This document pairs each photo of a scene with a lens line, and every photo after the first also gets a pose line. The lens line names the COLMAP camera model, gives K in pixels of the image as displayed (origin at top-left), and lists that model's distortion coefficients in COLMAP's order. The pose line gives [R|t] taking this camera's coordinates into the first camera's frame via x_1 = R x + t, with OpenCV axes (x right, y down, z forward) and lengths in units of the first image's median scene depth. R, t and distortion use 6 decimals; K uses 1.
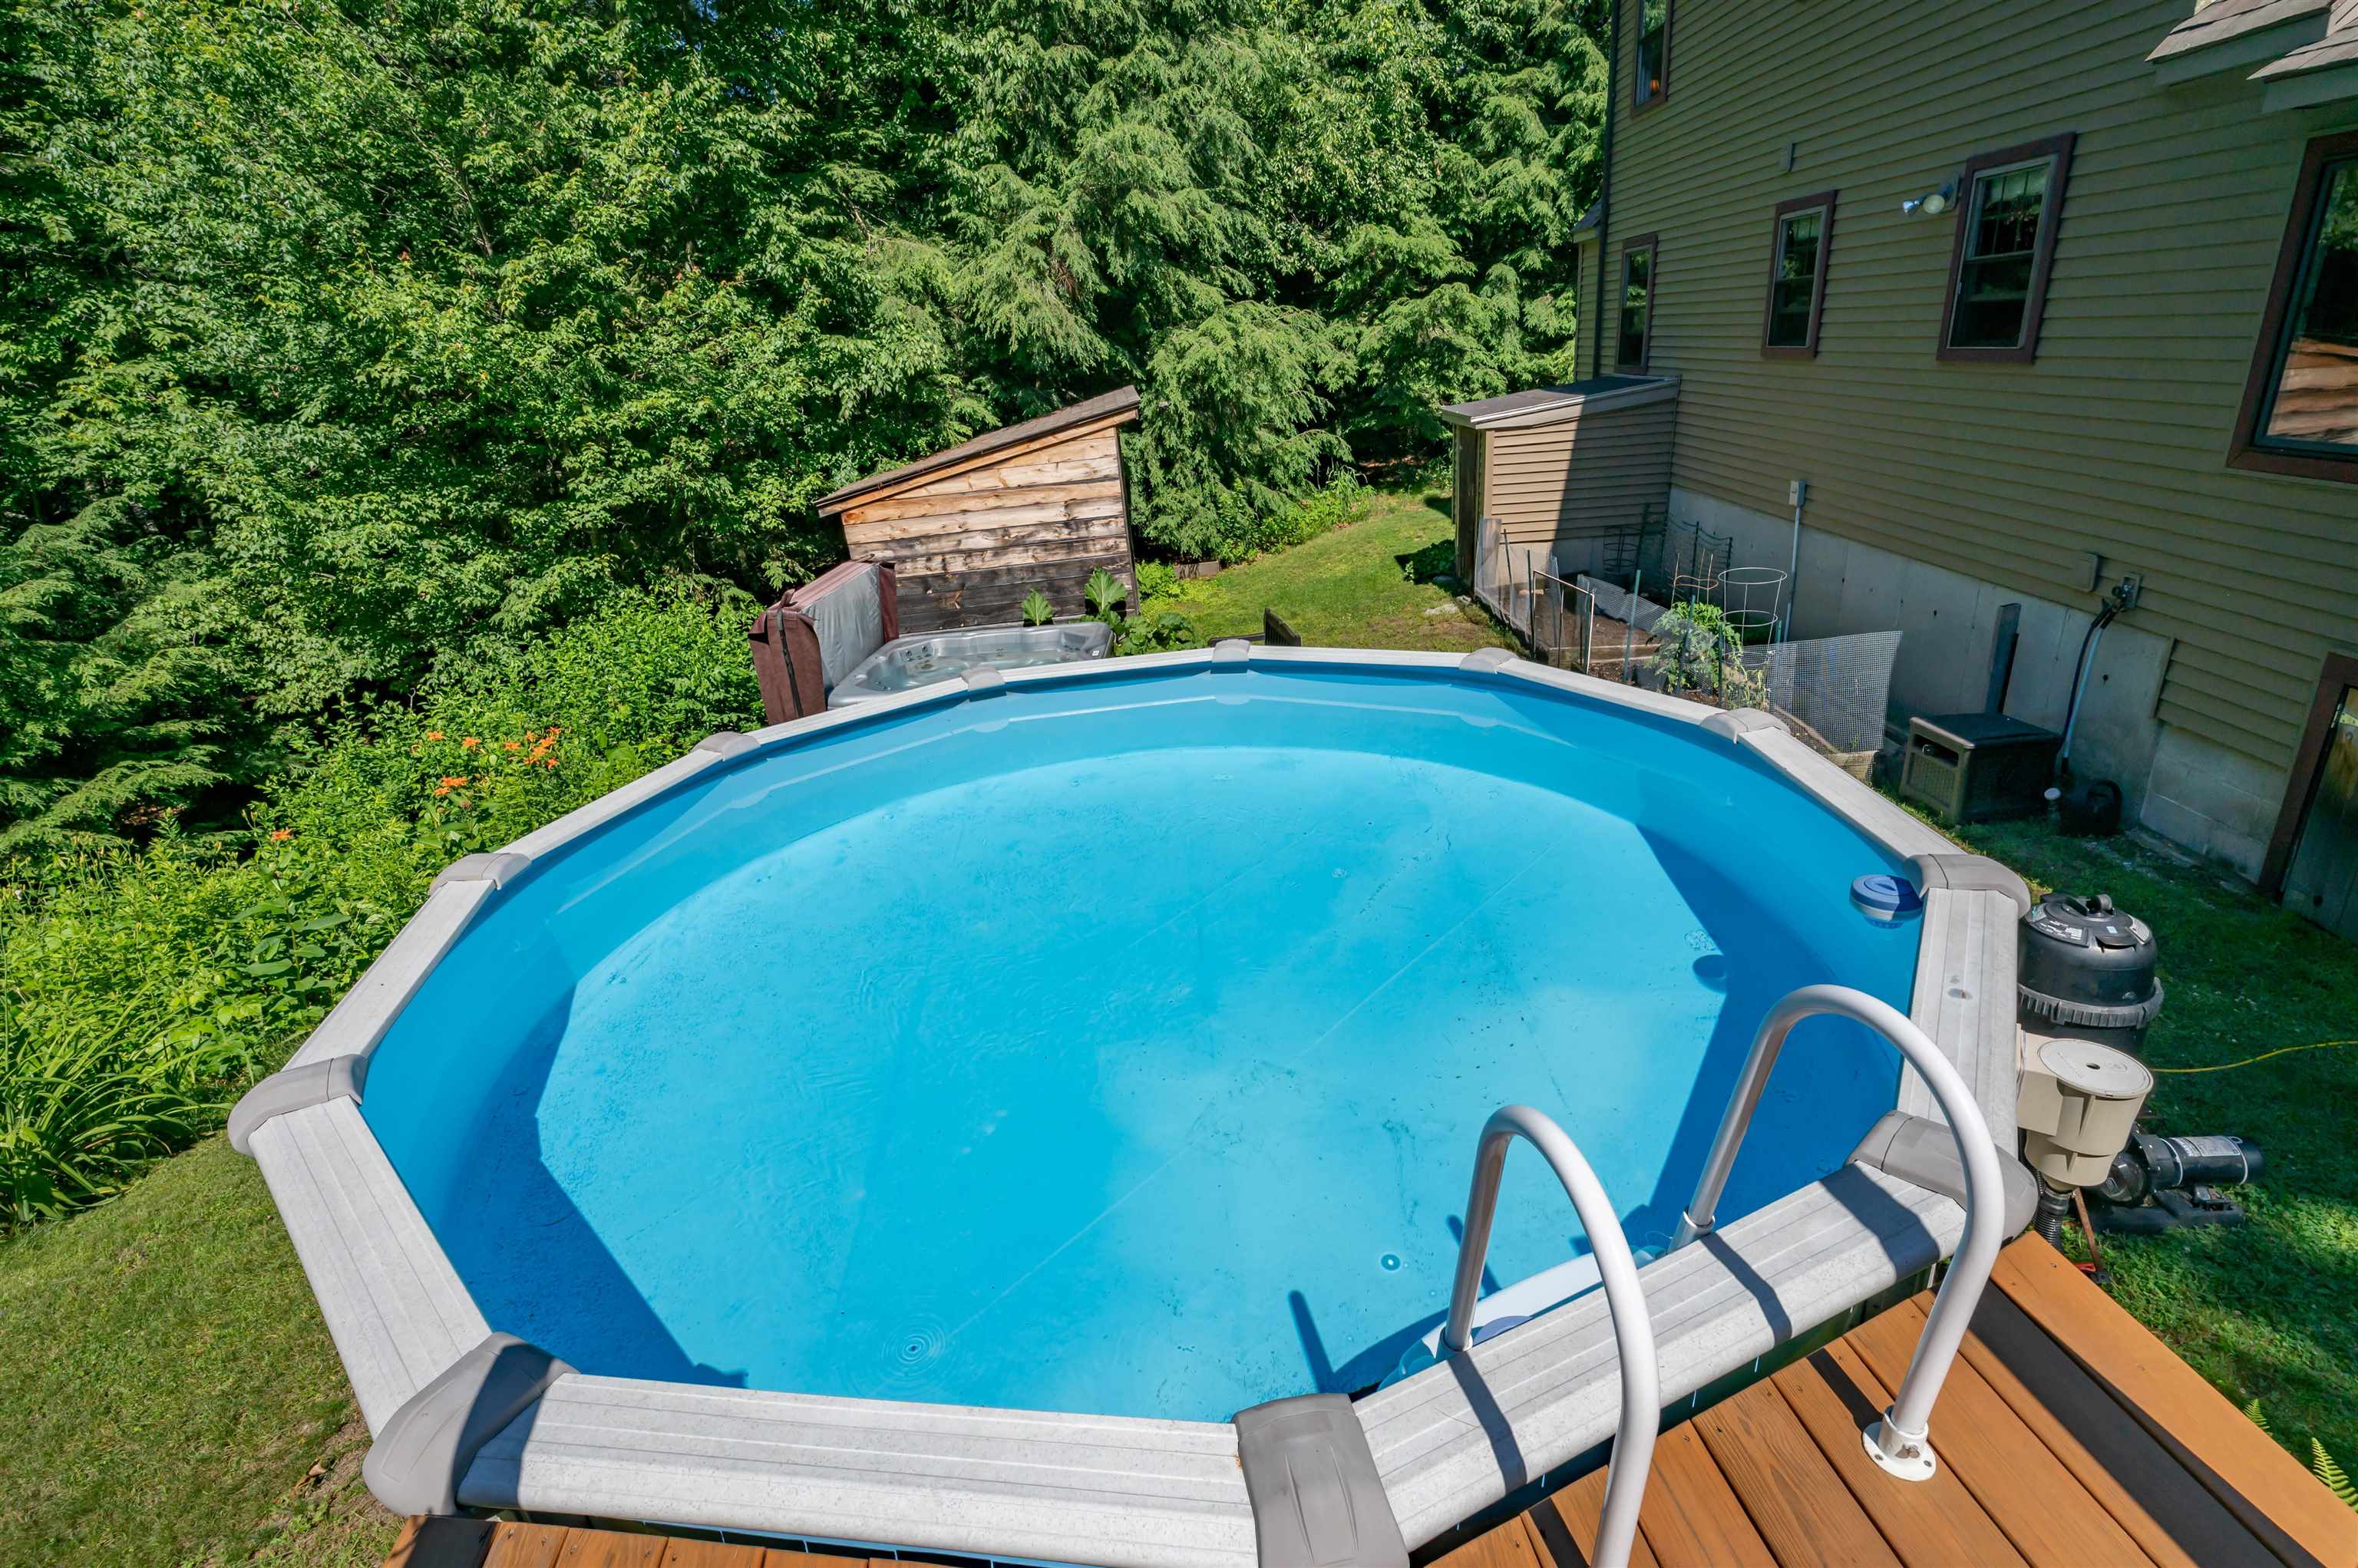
lens RADIAL K [[1114.4, 0, 1175.5], [0, 1114.4, 786.6], [0, 0, 1]] dist [-0.002470, 0.001581]
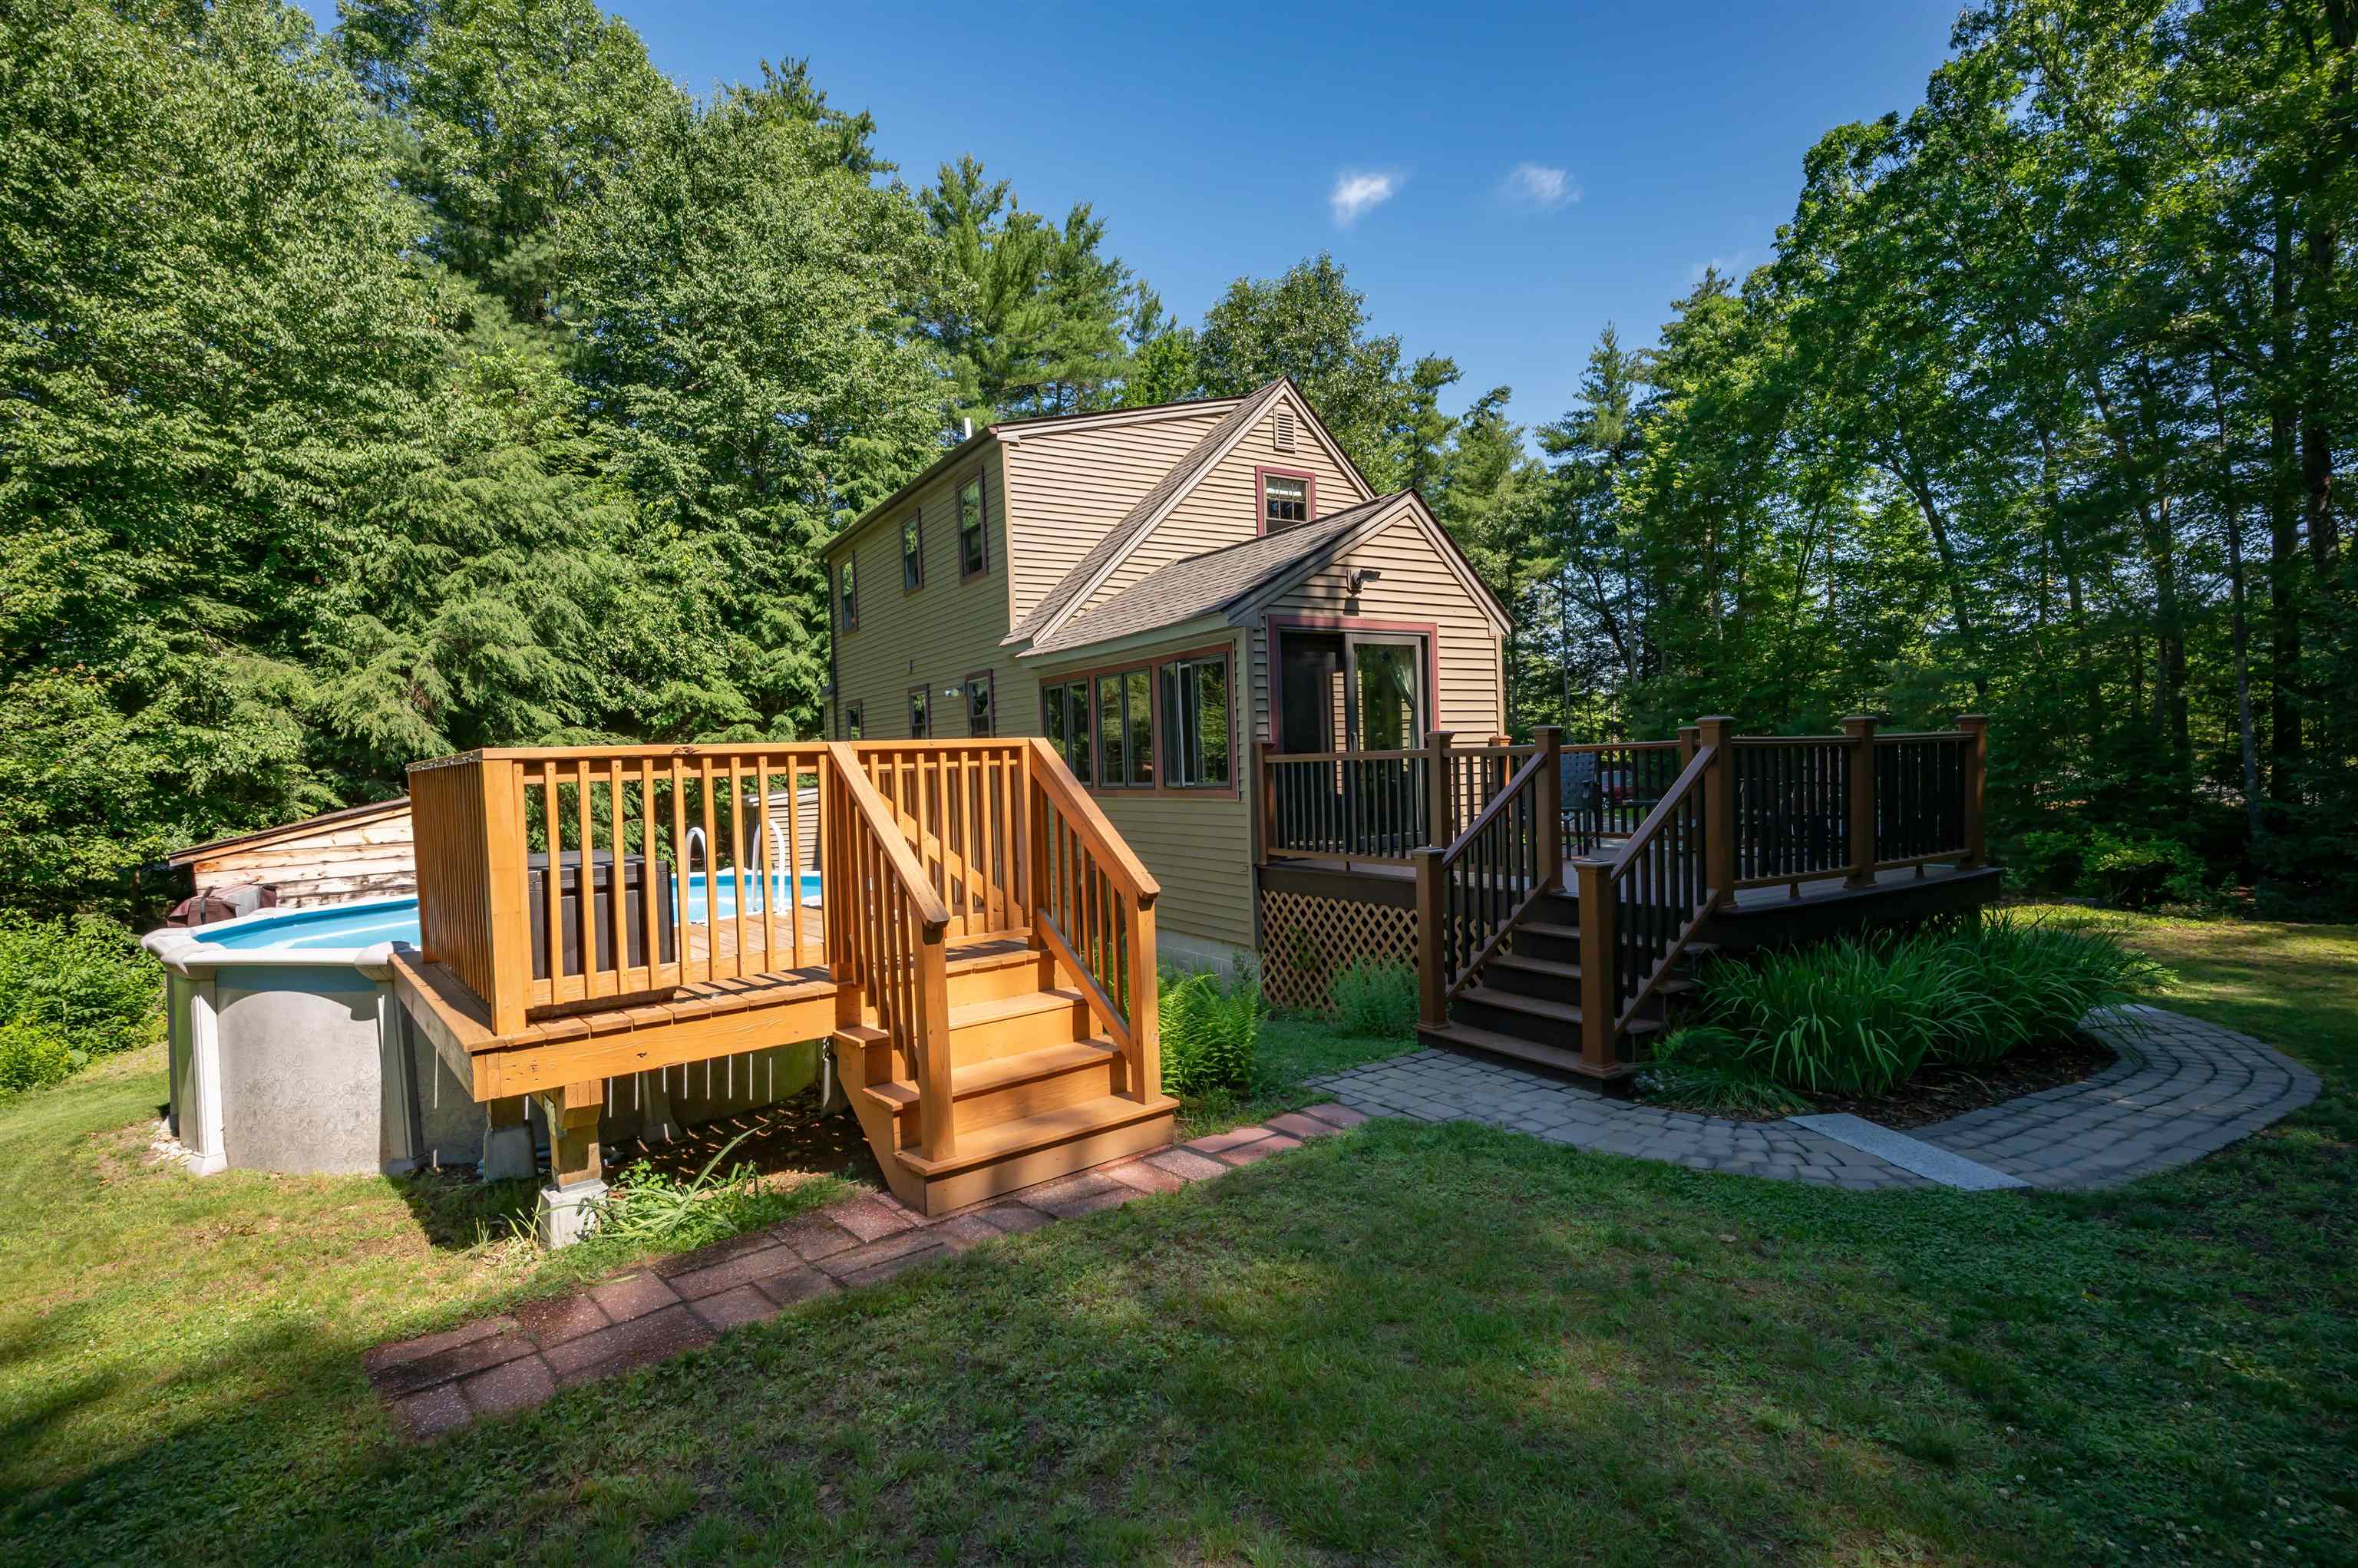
lens RADIAL K [[1114.4, 0, 1175.5], [0, 1114.4, 786.6], [0, 0, 1]] dist [-0.002470, 0.001581]
pose [[0.841566, 0.033929, 0.539088, -0.056796], [0.172662, 0.928766, -0.327995, 0.210973], [-0.511815, 0.369110, 0.775760, -0.406809]]
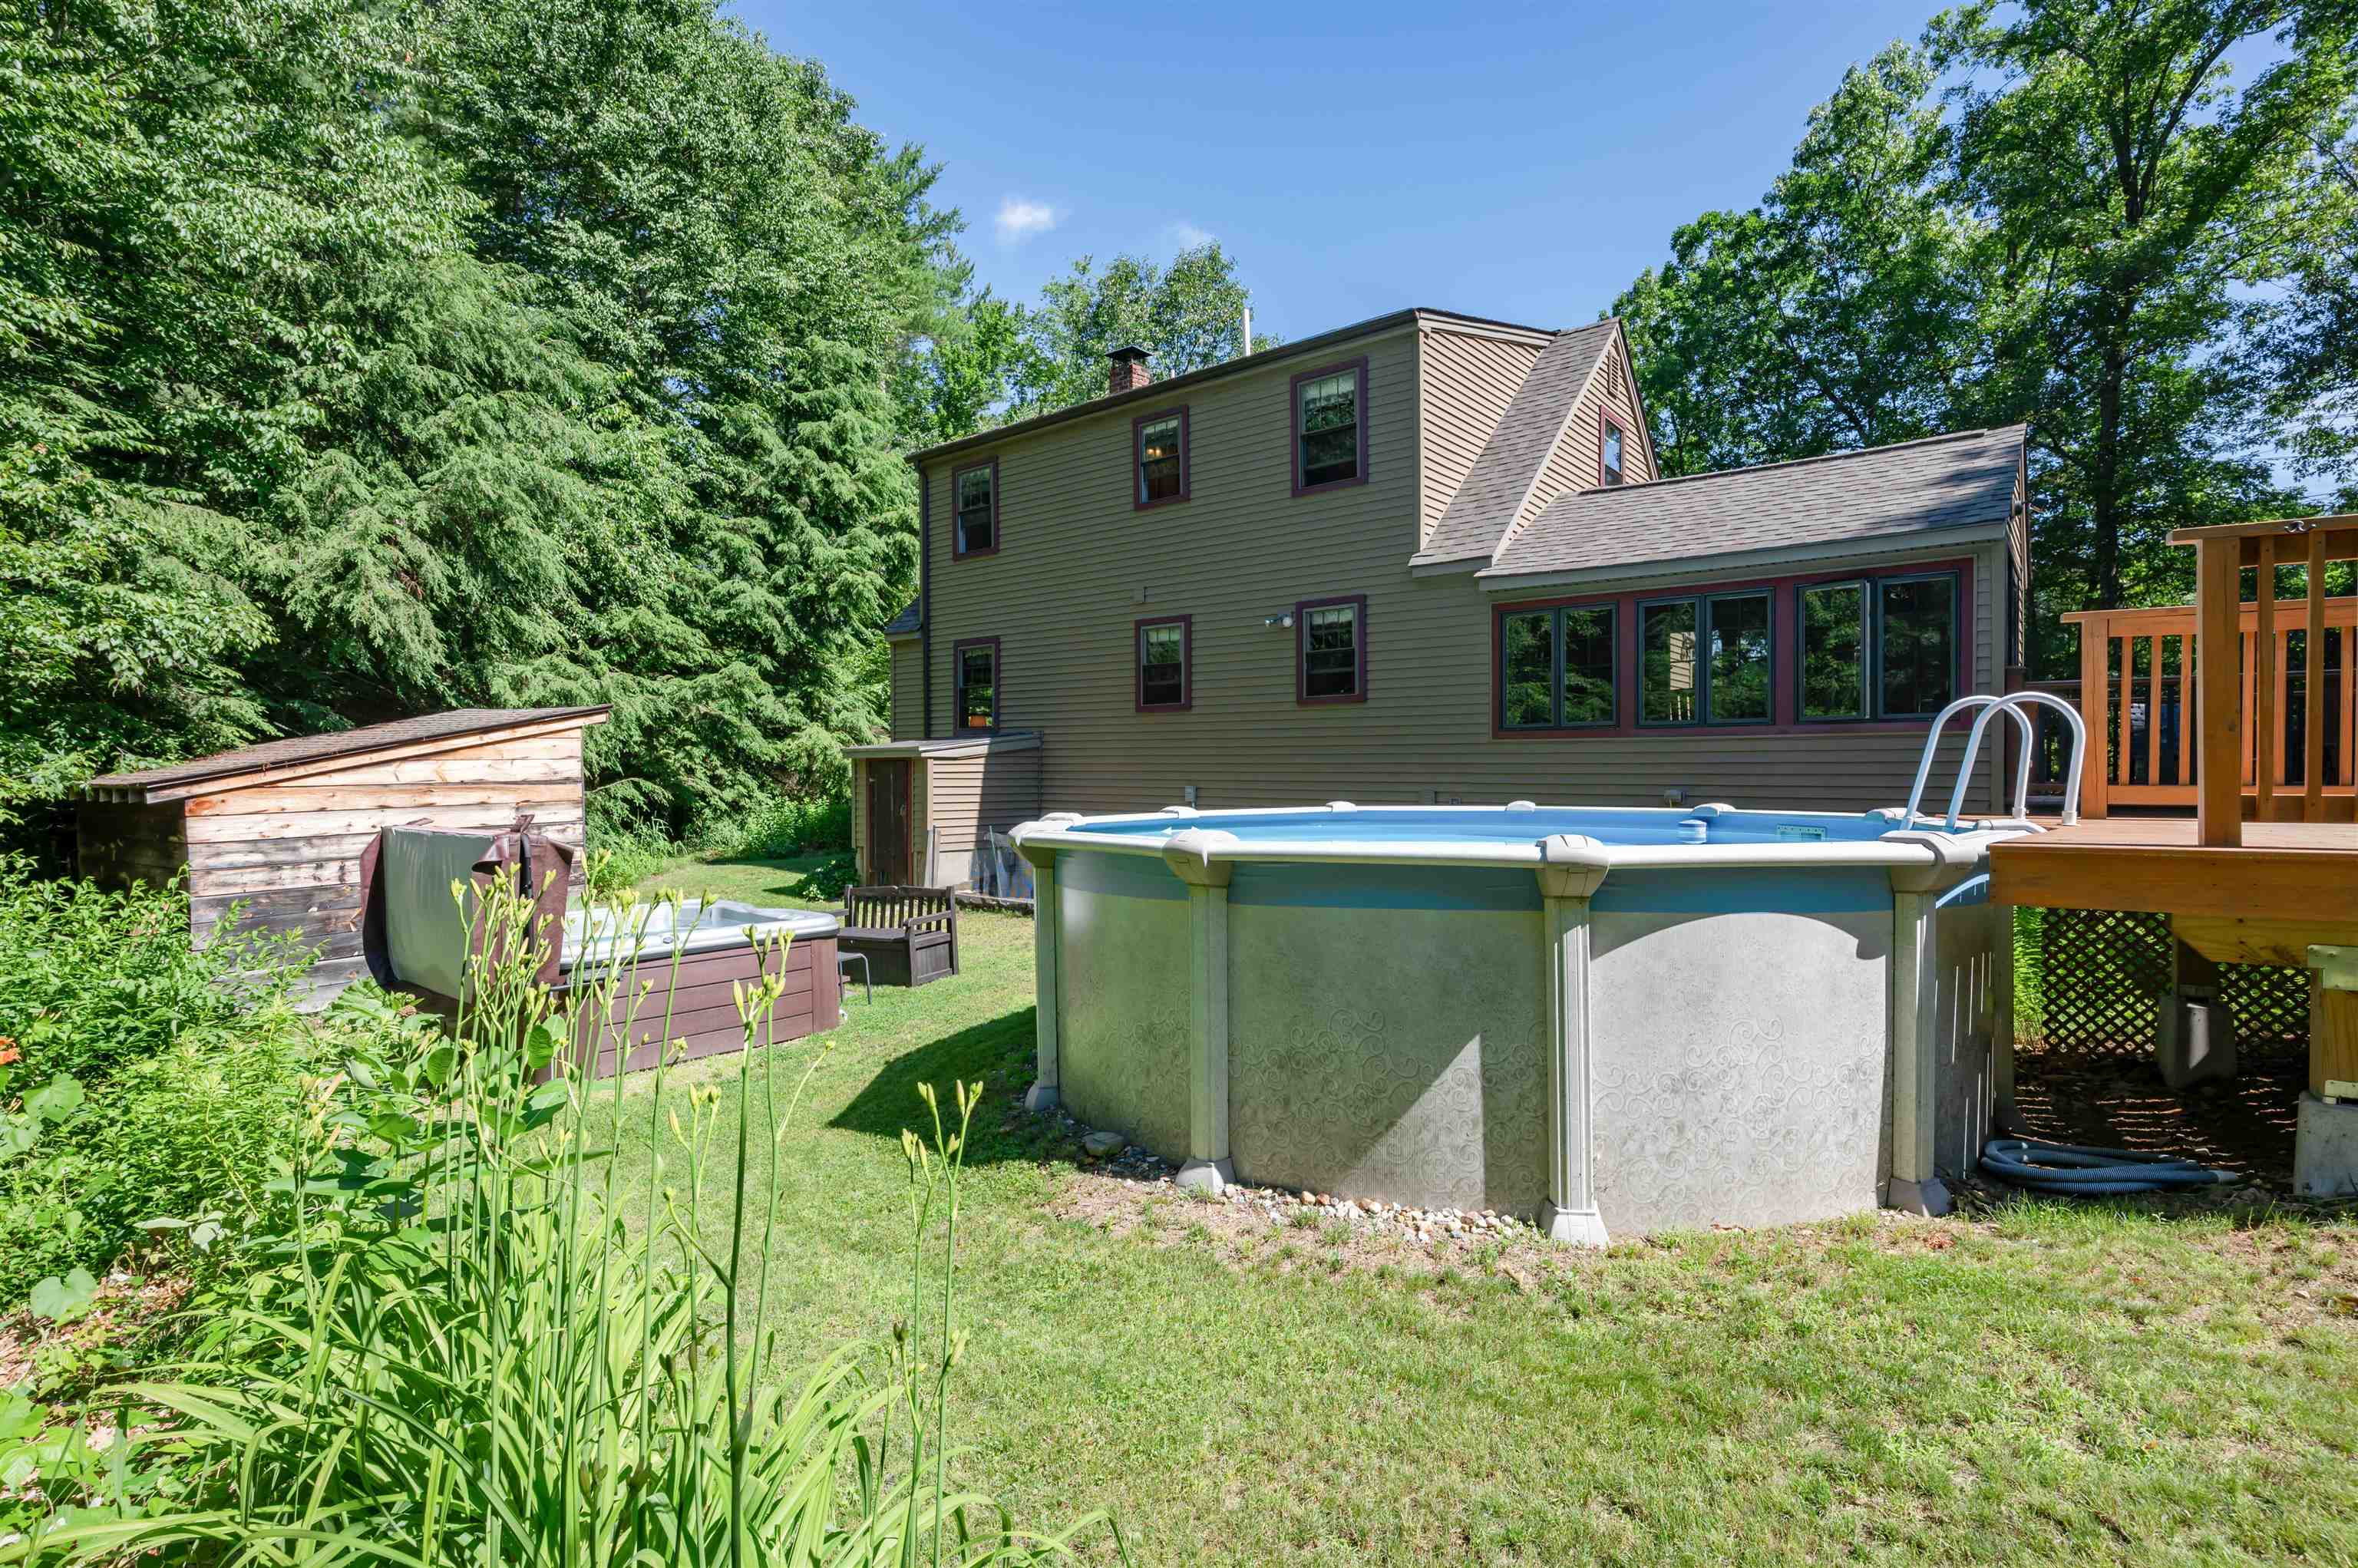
lens RADIAL K [[1122.5, 0, 1192.9], [0, 1122.5, 770.2], [0, 0, 1]] dist [-0.001120, 0.000613]
pose [[0.612090, 0.074980, 0.787225, -0.411588], [0.249776, 0.926201, -0.282425, 0.088047], [-0.750305, 0.369500, 0.548190, 0.100372]]
